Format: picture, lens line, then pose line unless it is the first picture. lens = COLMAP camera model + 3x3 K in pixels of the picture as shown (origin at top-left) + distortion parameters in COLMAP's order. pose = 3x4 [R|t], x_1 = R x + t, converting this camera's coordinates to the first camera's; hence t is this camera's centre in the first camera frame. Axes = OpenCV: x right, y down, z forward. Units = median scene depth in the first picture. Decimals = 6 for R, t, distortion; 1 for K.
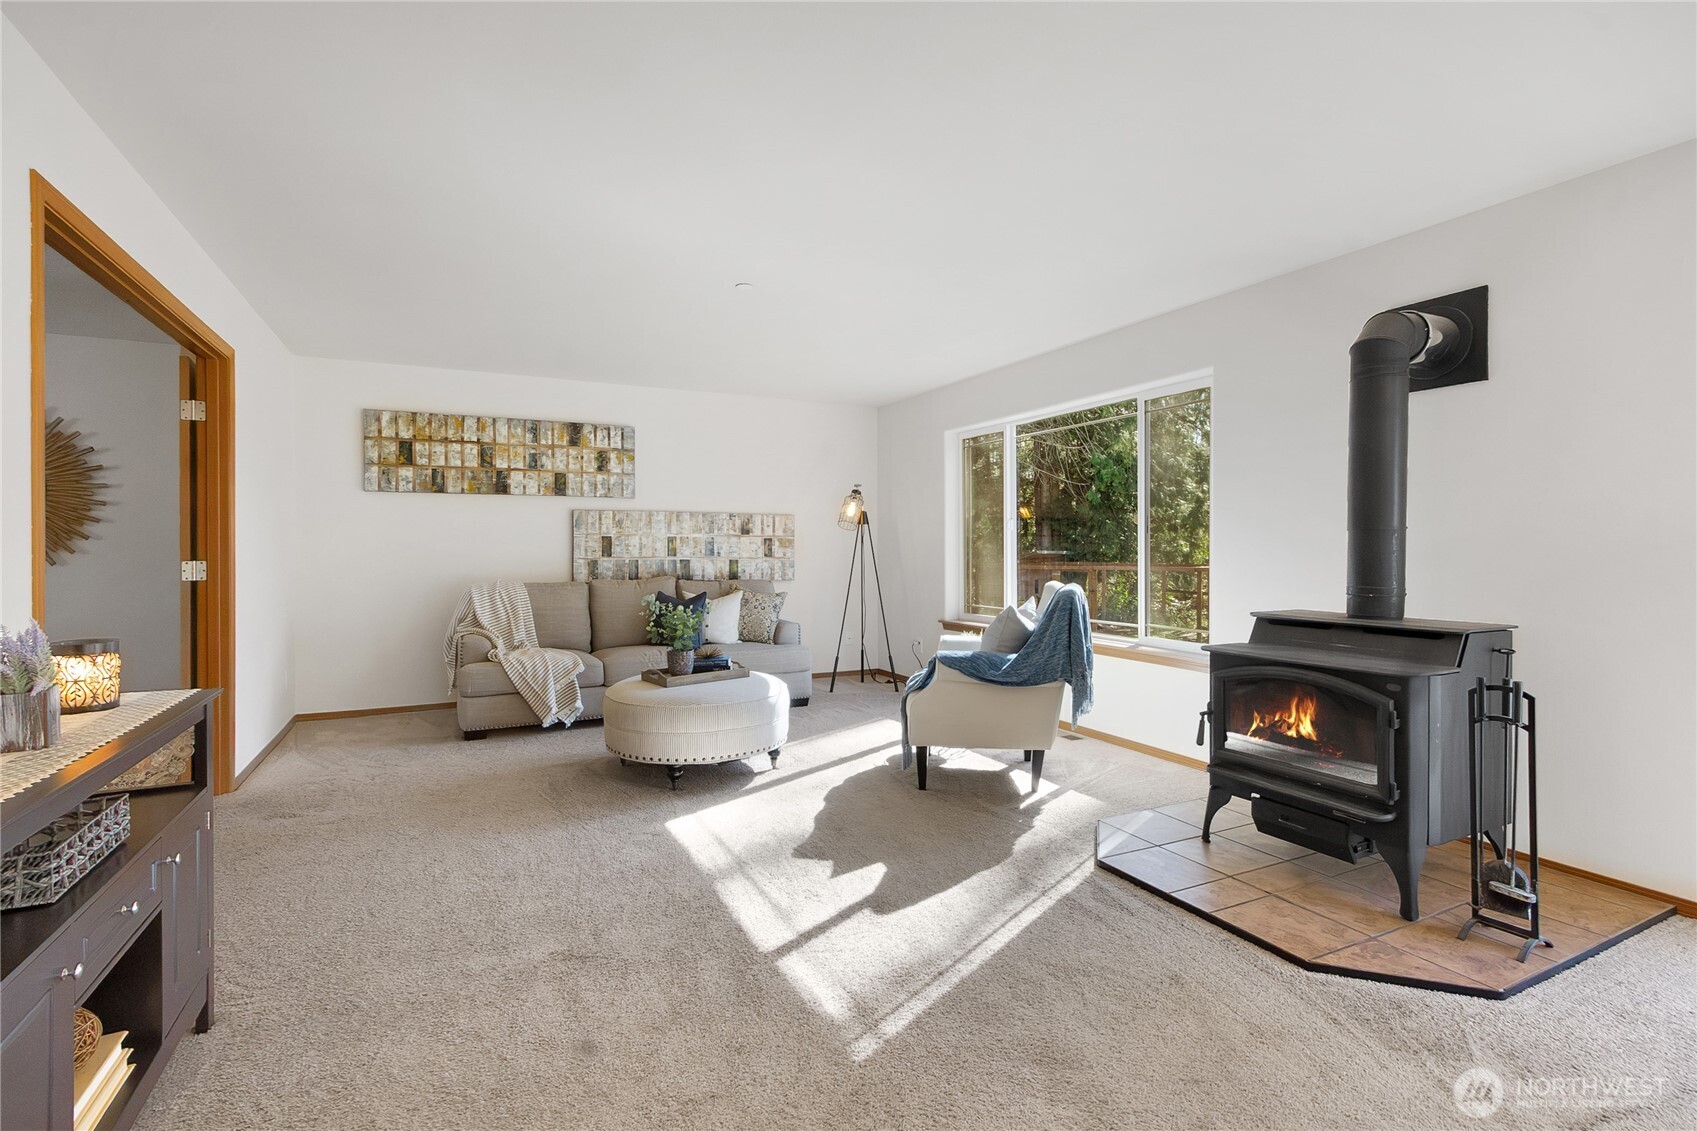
lens RADIAL K [[774.9, 0, 845.1], [0, 774.9, 559.8], [0, 0, 1]] dist [0.001152, 0.000198]
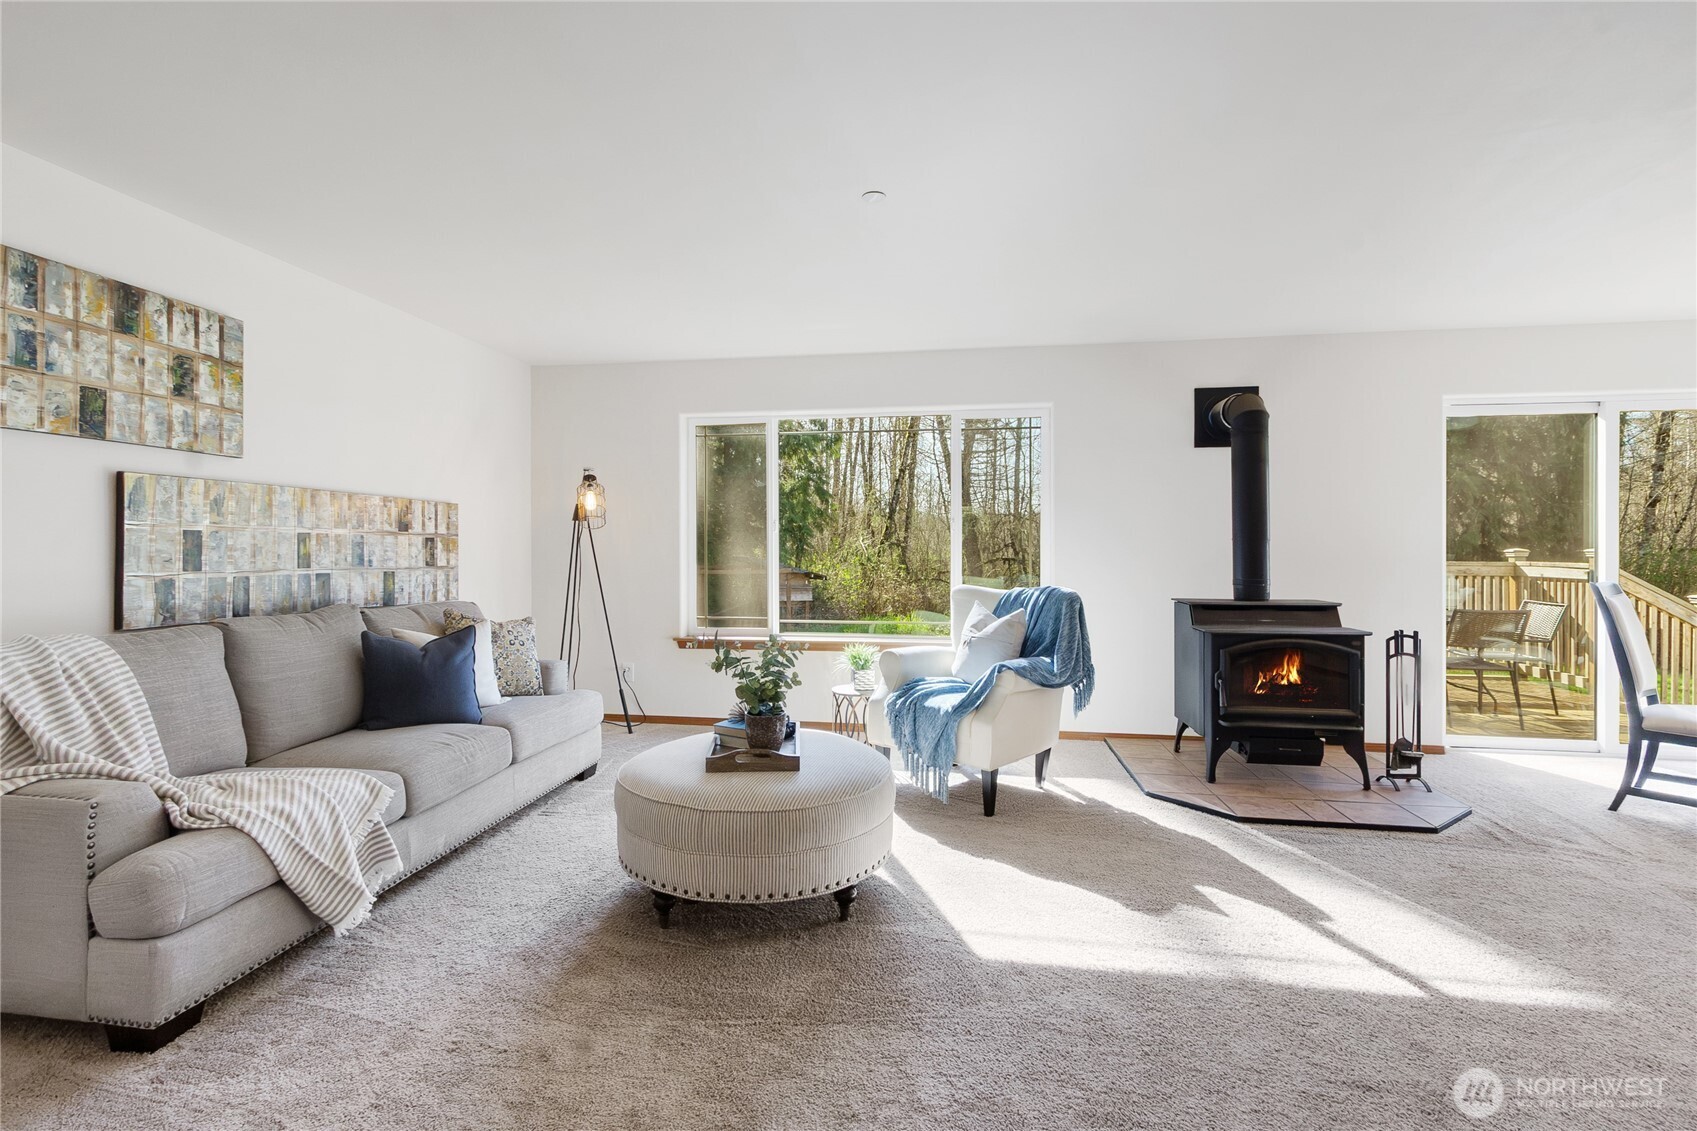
lens RADIAL K [[774.9, 0, 847.2], [0, 774.9, 552.8], [0, 0, 1]] dist [0.001152, 0.000198]
pose [[0.595722, -0.005795, 0.803170, -0.458331], [0.019055, 0.999795, -0.006919, -0.004635], [-0.802965, 0.019426, 0.595710, 0.374206]]
